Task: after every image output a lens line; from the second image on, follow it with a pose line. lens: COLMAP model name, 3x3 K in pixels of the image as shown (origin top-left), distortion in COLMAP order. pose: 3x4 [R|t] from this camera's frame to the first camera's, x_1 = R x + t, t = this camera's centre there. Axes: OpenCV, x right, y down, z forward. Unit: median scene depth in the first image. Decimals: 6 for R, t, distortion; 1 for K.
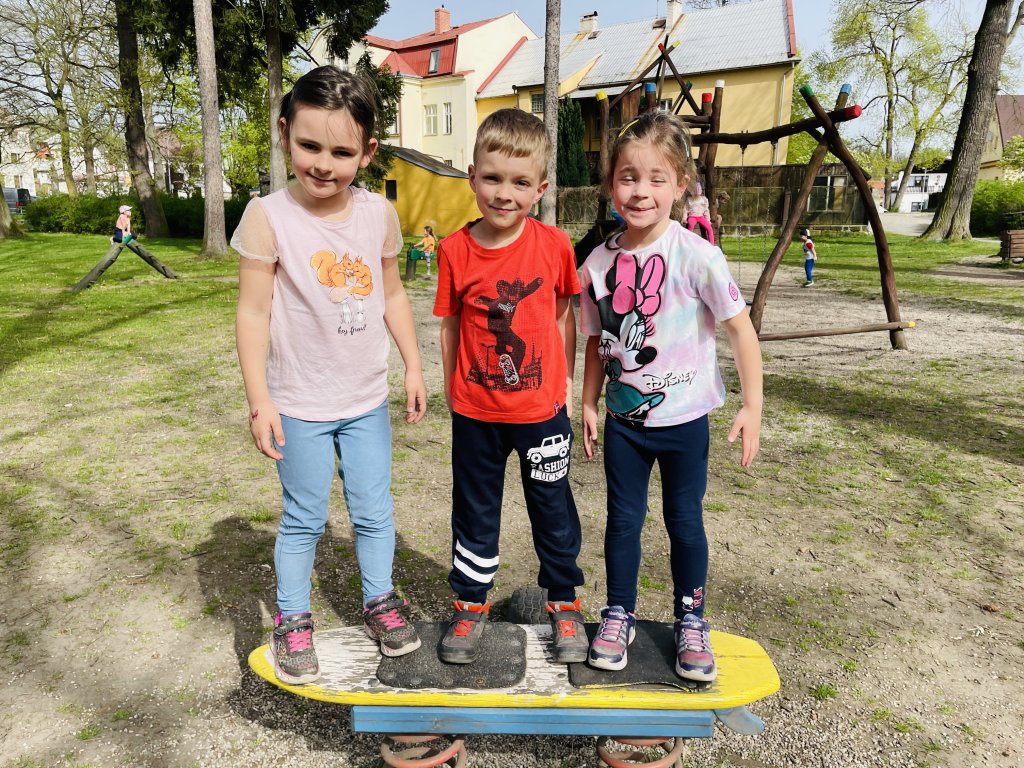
lens RADIAL K [[786.5, 0, 512.0], [0, 786.5, 384.0], [0, 0, 1]] dist [0.147523, -0.182816]
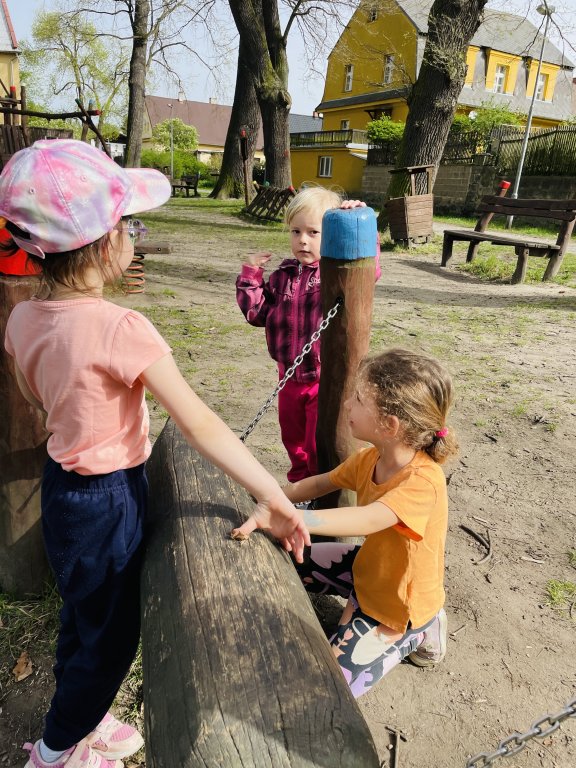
lens RADIAL K [[589.9, 0, 288.0], [0, 589.9, 384.0], [0, 0, 1]] dist [0.147523, -0.182816]
pose [[0.740245, -0.175548, 0.649014, -0.100884], [0.087177, 0.982224, 0.166243, 0.046355], [-0.666661, -0.066481, 0.742390, -0.170047]]
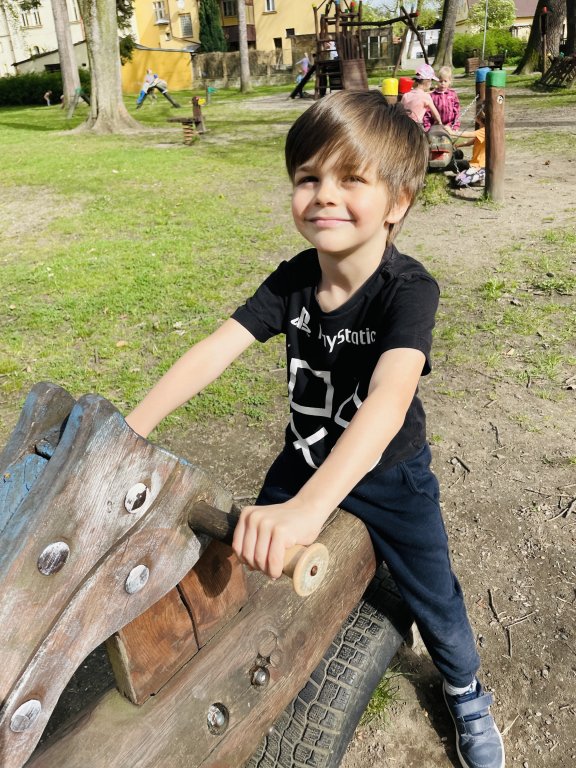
lens RADIAL K [[589.9, 0, 288.0], [0, 589.9, 384.0], [0, 0, 1]] dist [0.147523, -0.182816]
pose [[0.961141, -0.183729, 0.206035, -0.154312], [0.126081, 0.956123, 0.264449, 0.067123], [-0.245582, -0.228195, 0.942134, -0.272980]]
